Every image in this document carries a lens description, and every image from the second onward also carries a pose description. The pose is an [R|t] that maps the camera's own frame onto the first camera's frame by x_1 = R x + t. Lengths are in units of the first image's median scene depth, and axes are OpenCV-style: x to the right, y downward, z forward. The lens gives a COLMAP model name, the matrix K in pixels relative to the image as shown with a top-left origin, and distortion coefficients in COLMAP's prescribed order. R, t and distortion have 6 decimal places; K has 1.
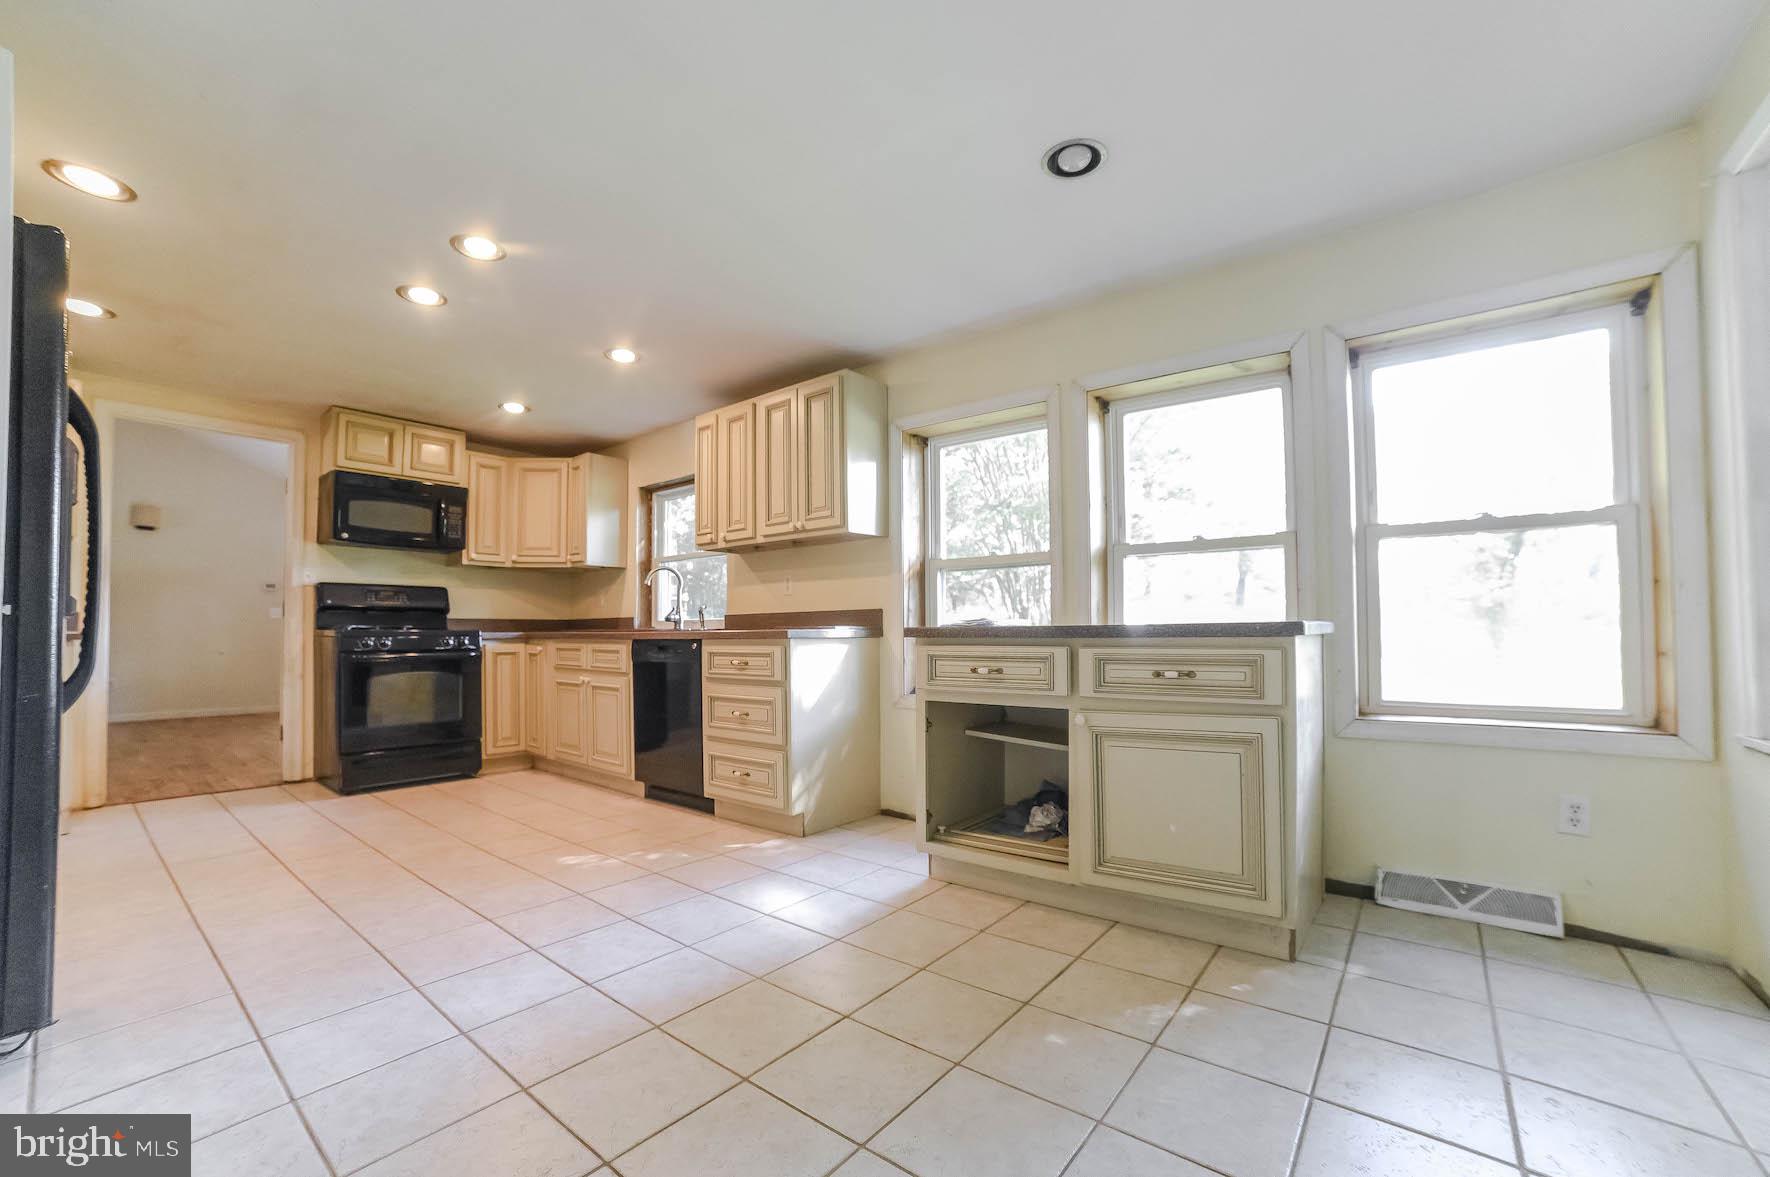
lens RADIAL K [[737.9, 0, 875.8], [0, 737.9, 607.4], [0, 0, 1]] dist [-0.051717, 0.000147]
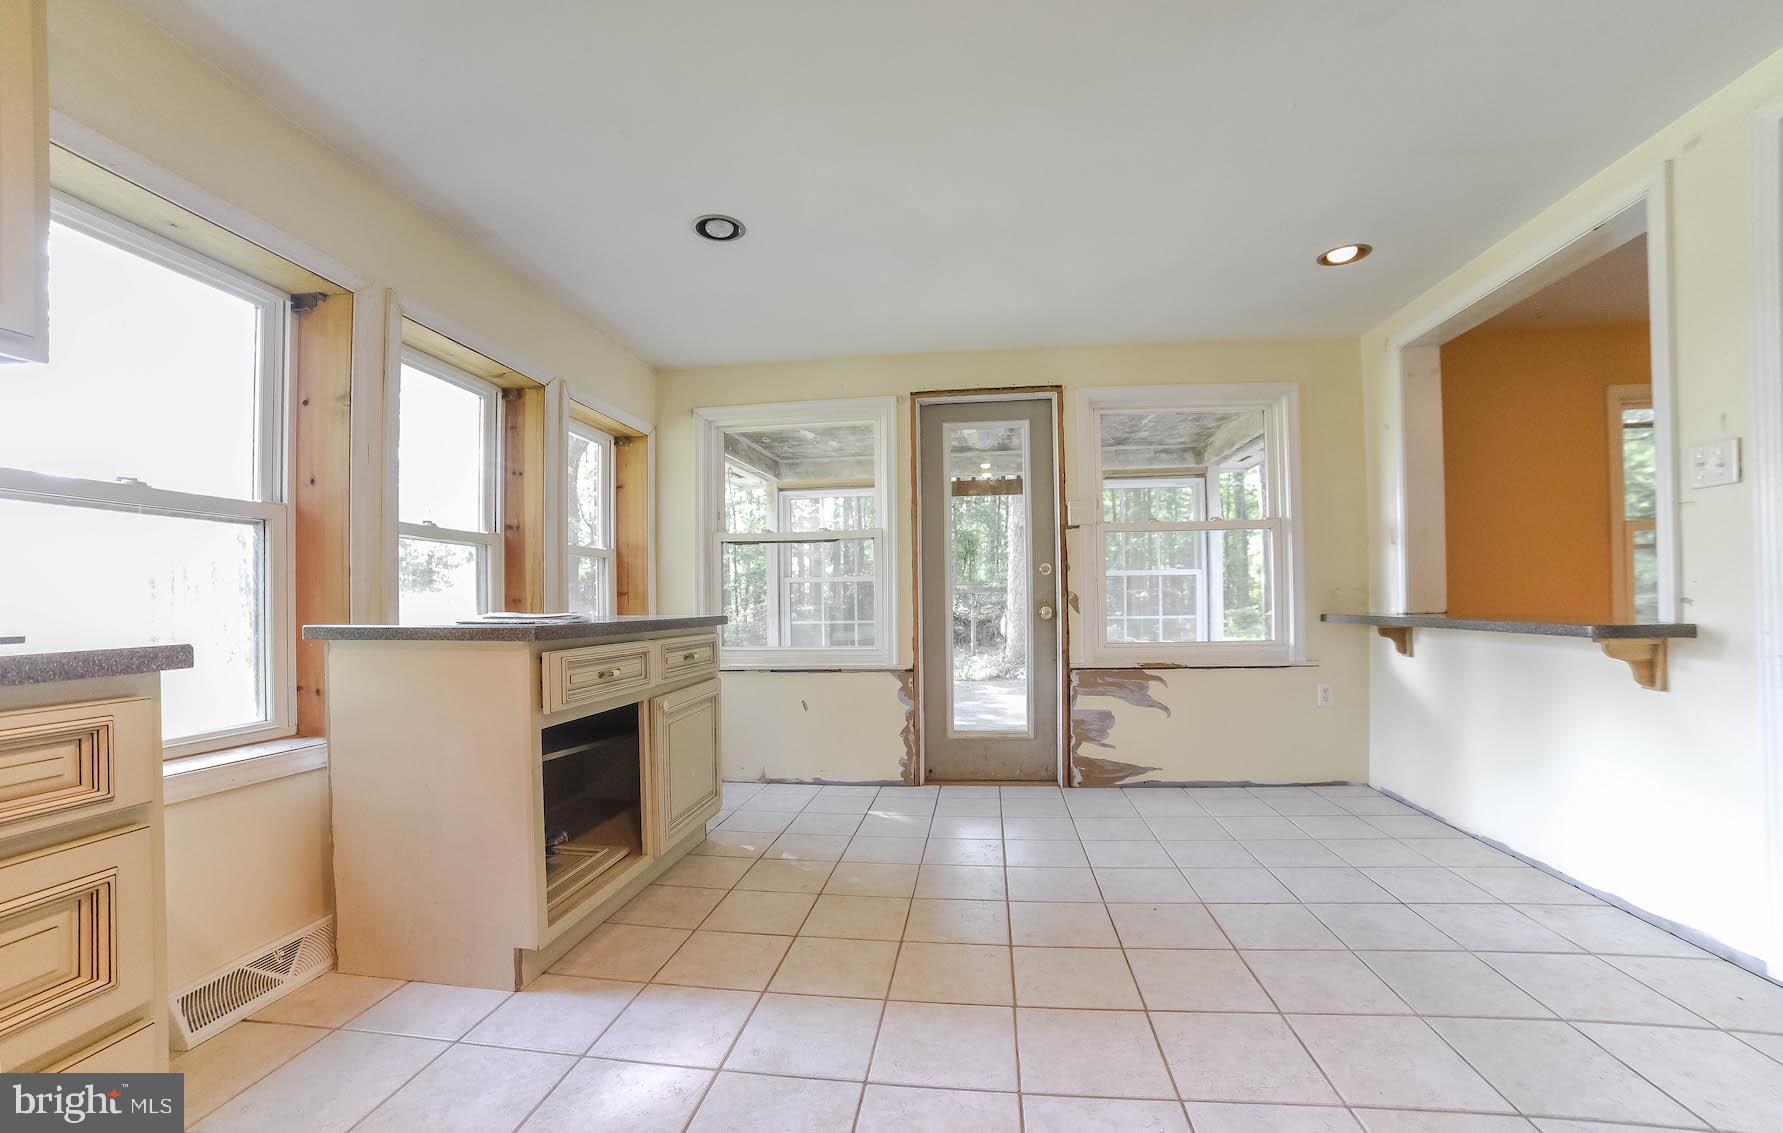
lens RADIAL K [[711.2, 0, 895.7], [0, 711.2, 594.8], [0, 0, 1]] dist [-0.019034, 0.000083]
pose [[-0.534224, 0.026384, 0.844931, -0.430609], [-0.011078, 0.999208, -0.038206, 0.012573], [-0.845271, -0.029771, -0.533508, 0.677233]]
